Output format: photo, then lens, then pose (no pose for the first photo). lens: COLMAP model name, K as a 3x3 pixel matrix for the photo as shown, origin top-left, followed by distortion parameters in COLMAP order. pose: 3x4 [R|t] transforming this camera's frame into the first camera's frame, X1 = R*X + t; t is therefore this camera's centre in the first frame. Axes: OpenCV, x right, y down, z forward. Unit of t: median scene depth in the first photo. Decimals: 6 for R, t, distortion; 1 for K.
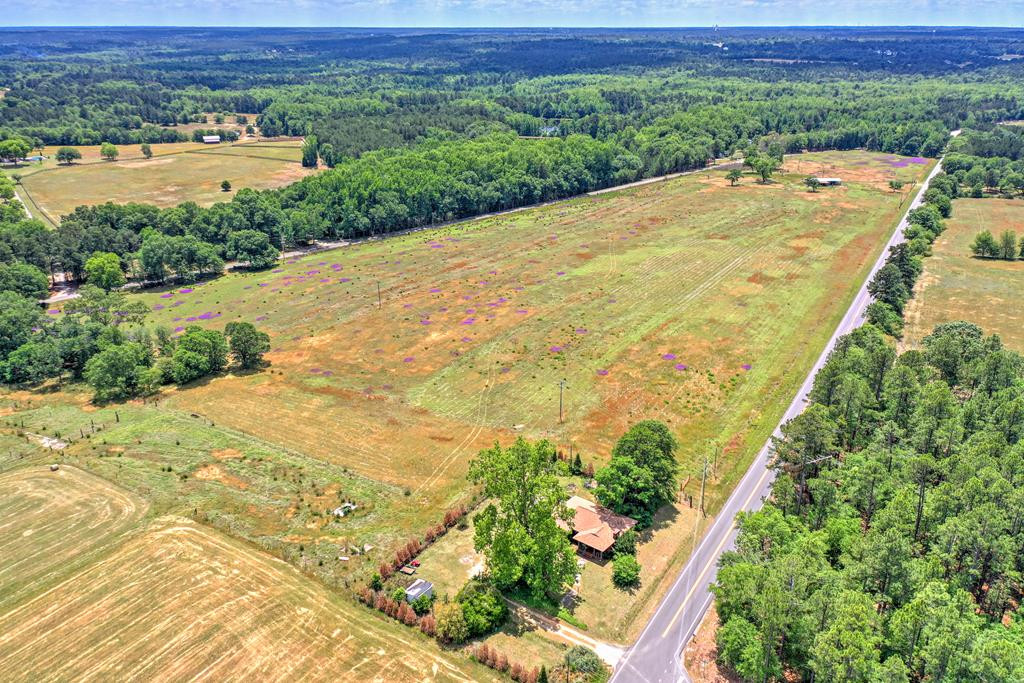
lens RADIAL K [[809.0, 0, 512.0], [0, 809.0, 341.5], [0, 0, 1]] dist [0.002718, 0.017700]
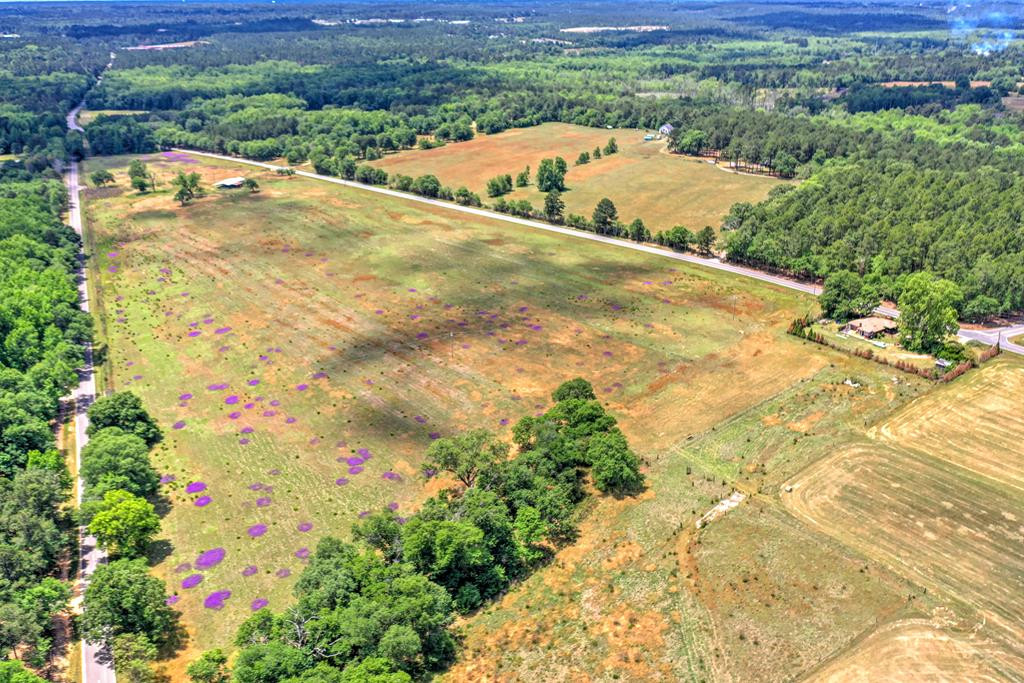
lens RADIAL K [[827.6, 0, 512.0], [0, 827.6, 341.5], [0, 0, 1]] dist [0.007544, 0.017686]
pose [[0.306918, -0.372339, 0.875880, -0.773398], [0.358290, 0.897796, 0.256107, -0.223920], [-0.881720, 0.235215, 0.408955, 0.386784]]
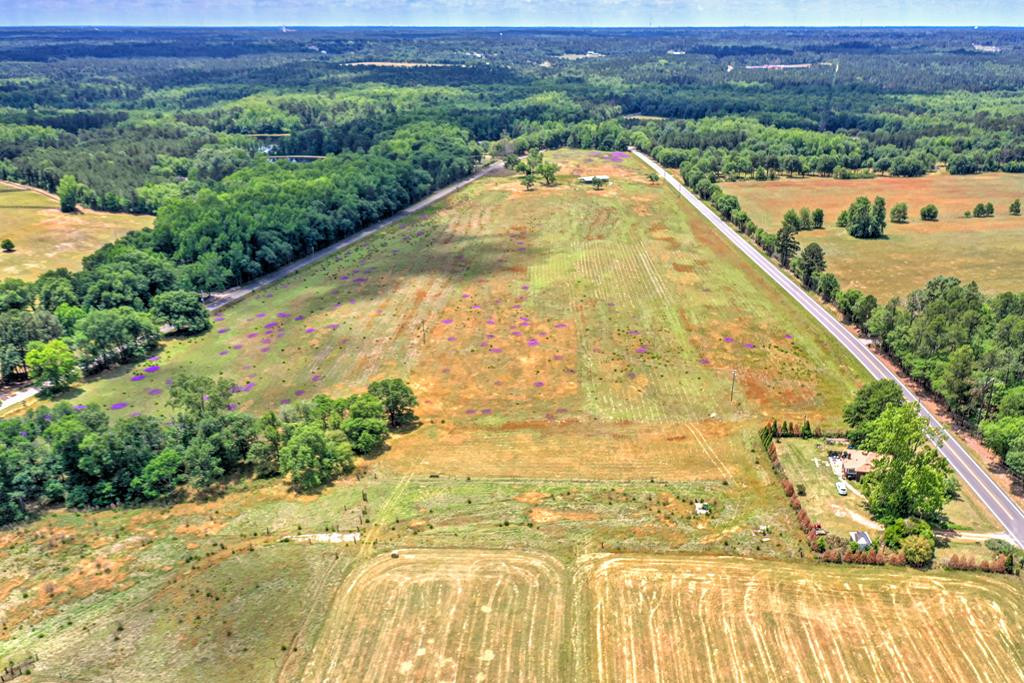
lens RADIAL K [[827.6, 0, 512.0], [0, 827.6, 341.5], [0, 0, 1]] dist [0.007544, 0.017686]
pose [[0.878605, -0.170888, 0.445927, -0.395047], [0.174249, 0.984121, 0.033813, -0.047140], [-0.444624, 0.047994, 0.894431, 0.026682]]
